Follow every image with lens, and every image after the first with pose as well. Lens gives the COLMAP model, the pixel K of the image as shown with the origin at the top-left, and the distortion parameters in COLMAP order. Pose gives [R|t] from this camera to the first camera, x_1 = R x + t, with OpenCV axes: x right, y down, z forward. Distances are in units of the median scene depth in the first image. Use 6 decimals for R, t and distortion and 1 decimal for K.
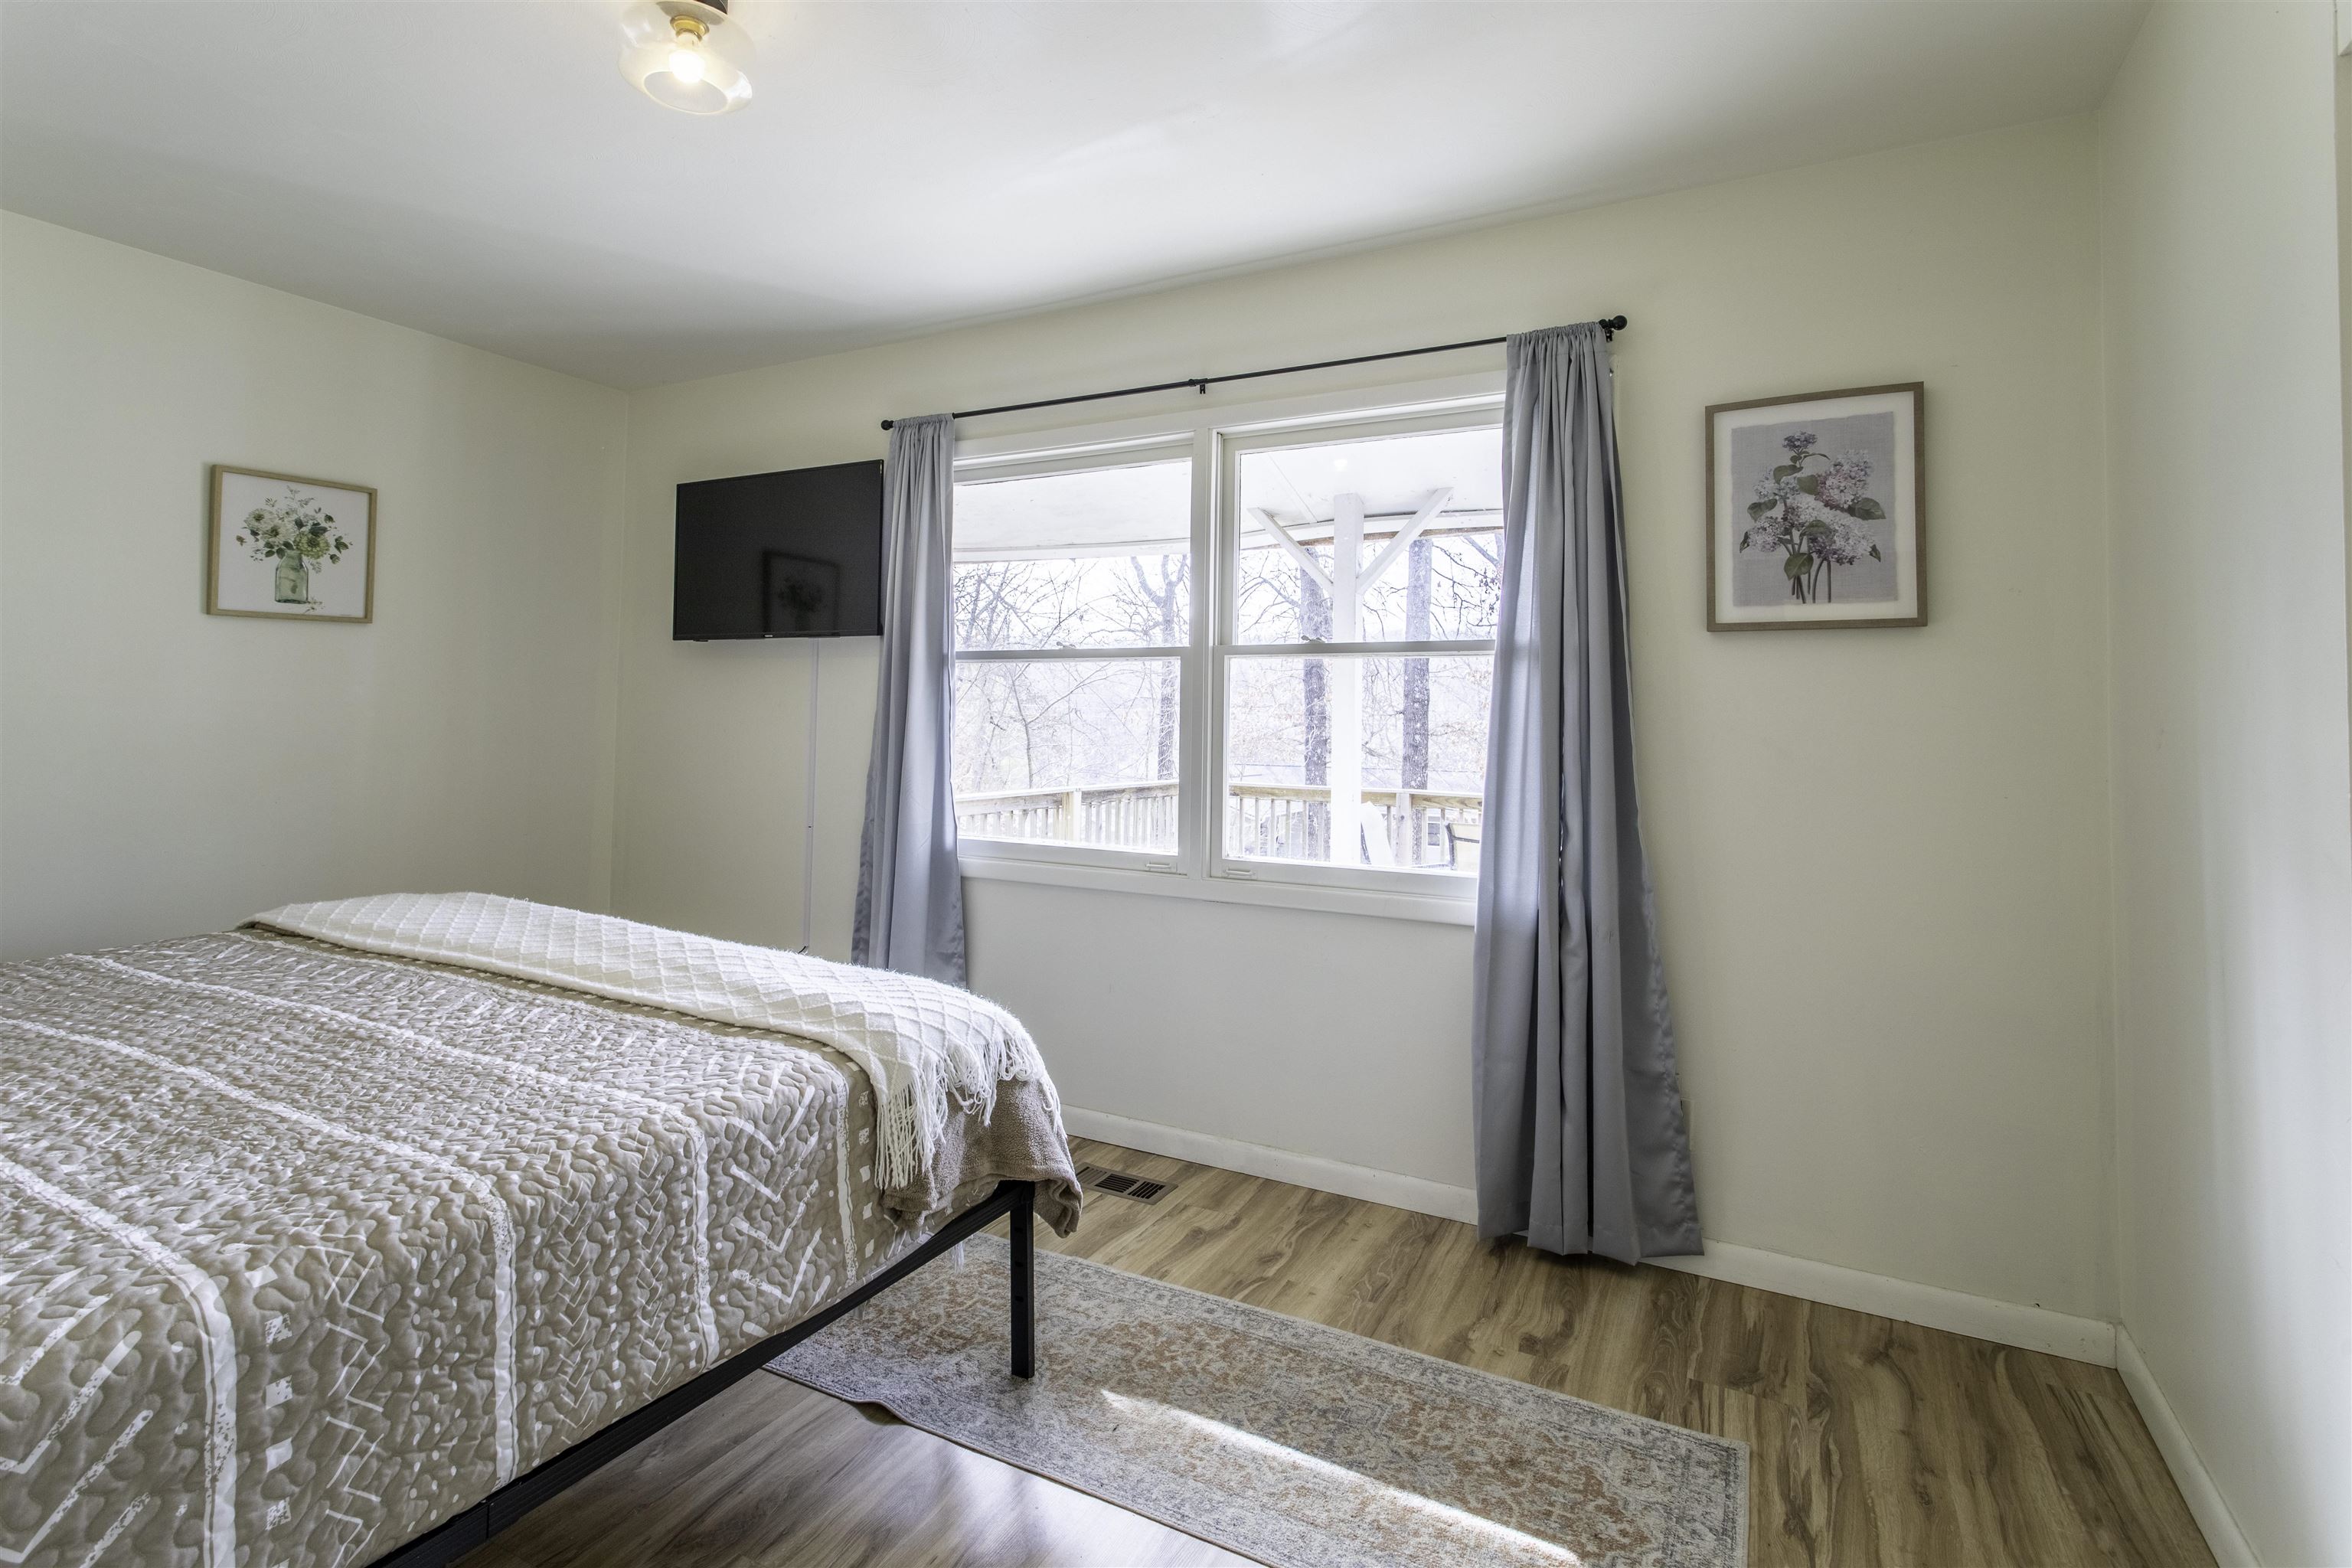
lens RADIAL K [[1152.0, 0, 1181.4], [0, 1152.0, 678.6], [0, 0, 1]] dist [0.016974, 0.000632]
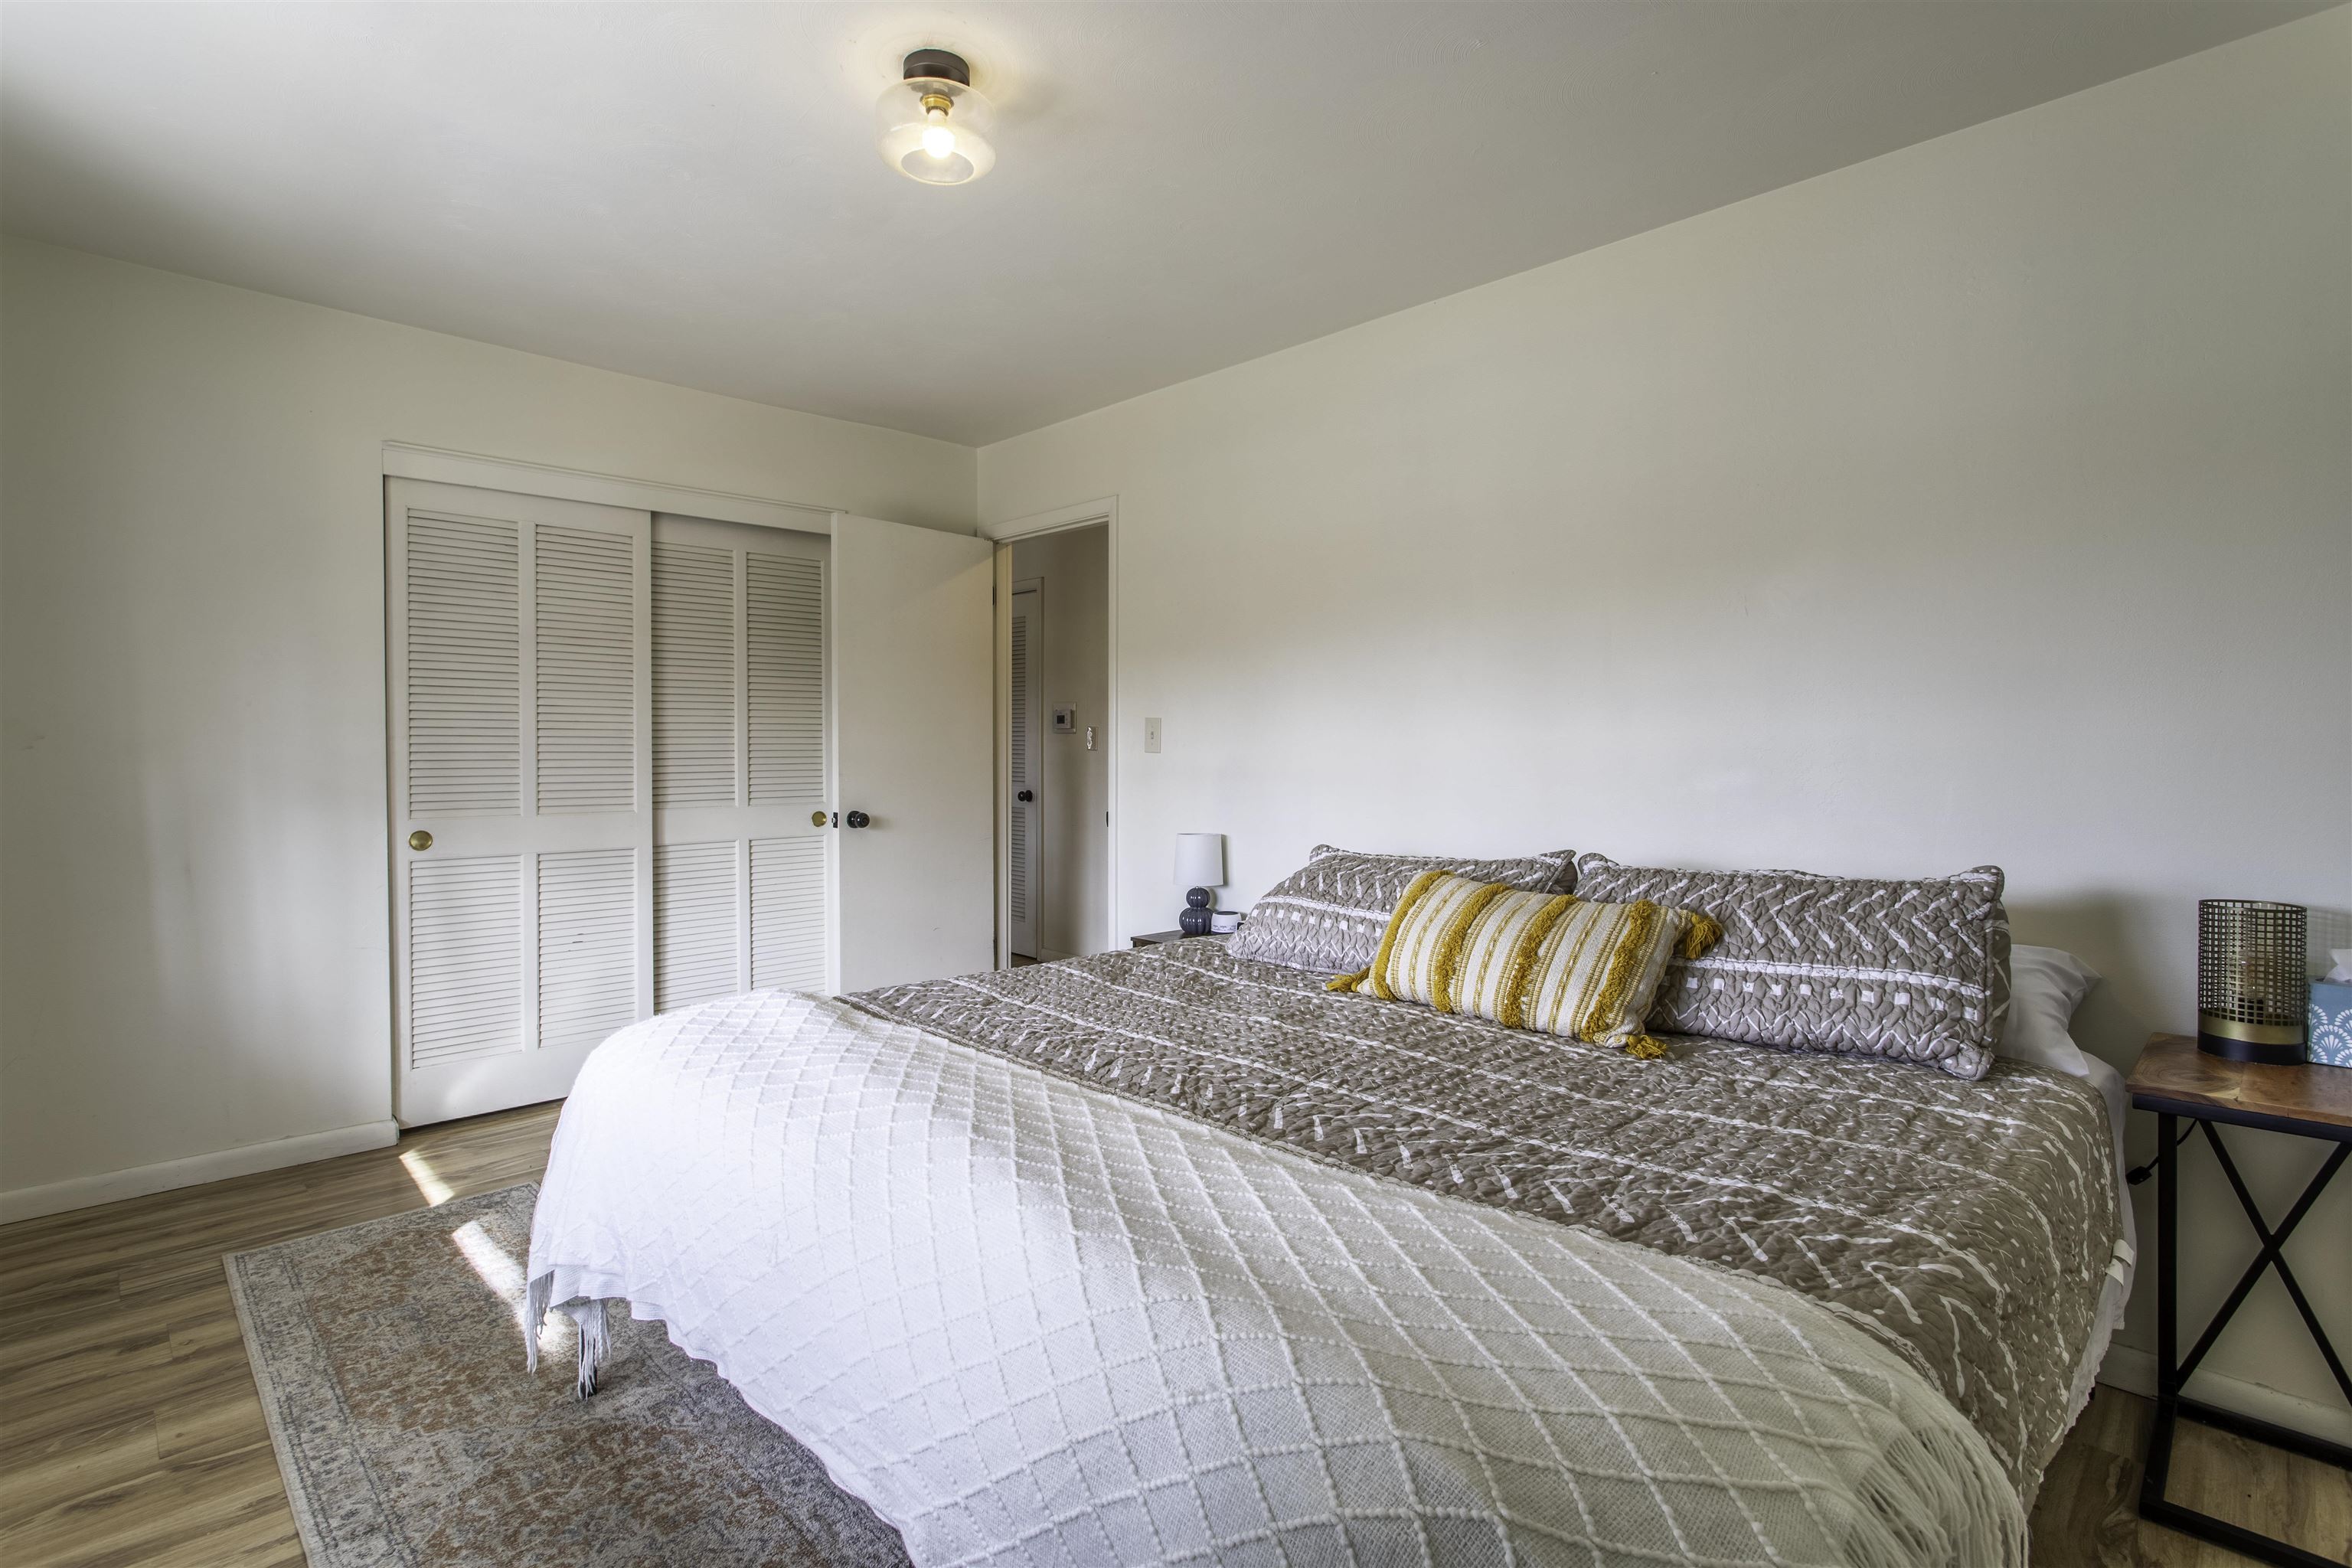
lens RADIAL K [[1144.1, 0, 1167.0], [0, 1144.1, 755.5], [0, 0, 1]] dist [0.000064, 0.001443]
pose [[-0.948999, -0.013924, 0.314971, -0.791657], [-0.021617, 0.999547, -0.020944, 0.057786], [-0.314536, -0.026685, -0.948870, 1.561592]]
